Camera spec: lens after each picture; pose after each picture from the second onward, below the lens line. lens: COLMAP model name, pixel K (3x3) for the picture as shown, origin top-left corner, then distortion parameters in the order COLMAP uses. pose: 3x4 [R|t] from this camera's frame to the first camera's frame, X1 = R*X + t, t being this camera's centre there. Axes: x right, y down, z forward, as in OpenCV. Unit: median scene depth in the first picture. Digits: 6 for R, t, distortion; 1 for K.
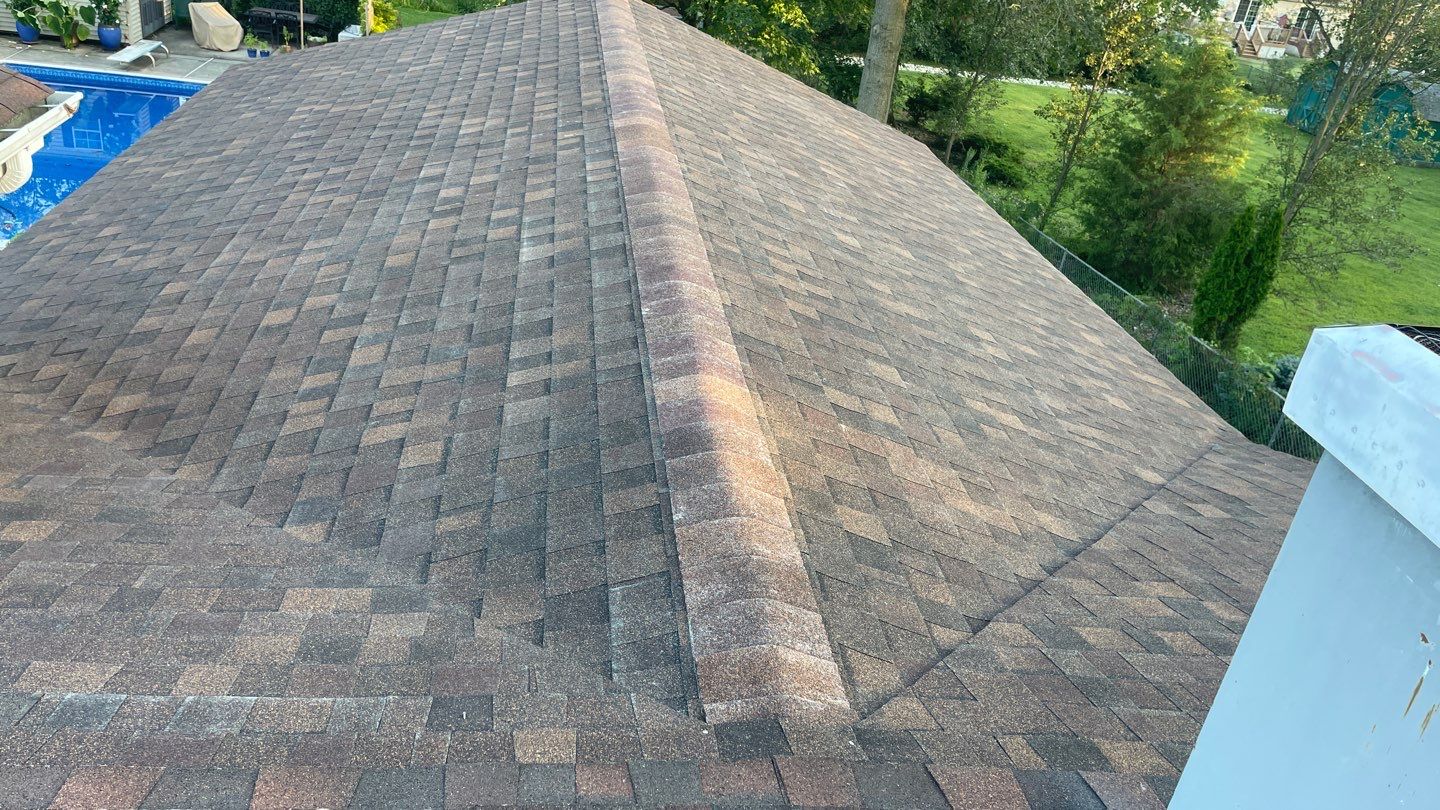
lens RADIAL K [[1090.9, 0, 719.1], [0, 1090.9, 406.1], [0, 0, 1]] dist [0.082444, -0.098021]
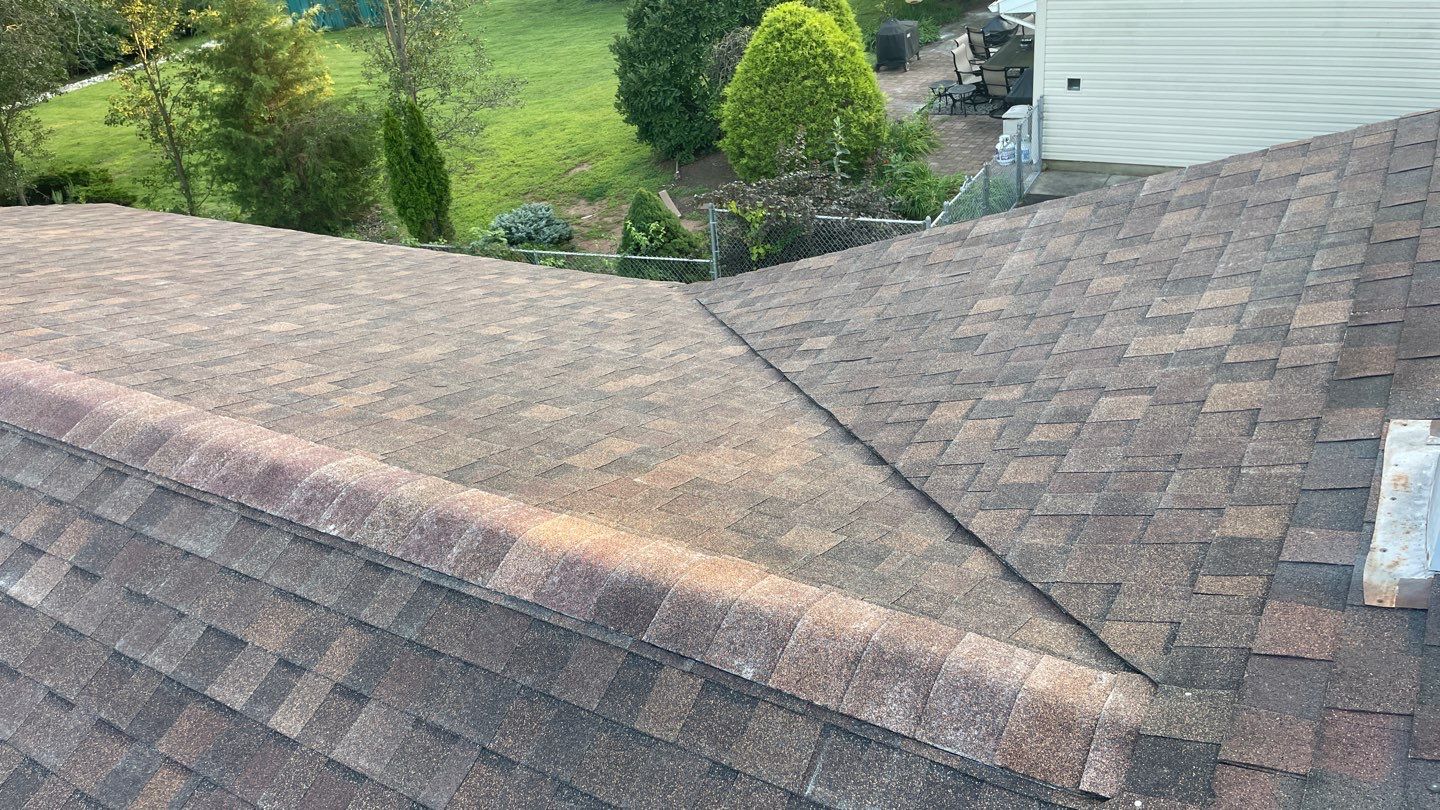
lens RADIAL K [[1090.9, 0, 720.4], [0, 1090.9, 402.8], [0, 0, 1]] dist [0.082444, -0.098021]
pose [[0.592641, -0.578482, 0.560477, -0.276349], [0.548838, 0.799322, 0.244666, -0.191249], [-0.589537, 0.162612, 0.791204, 0.233720]]
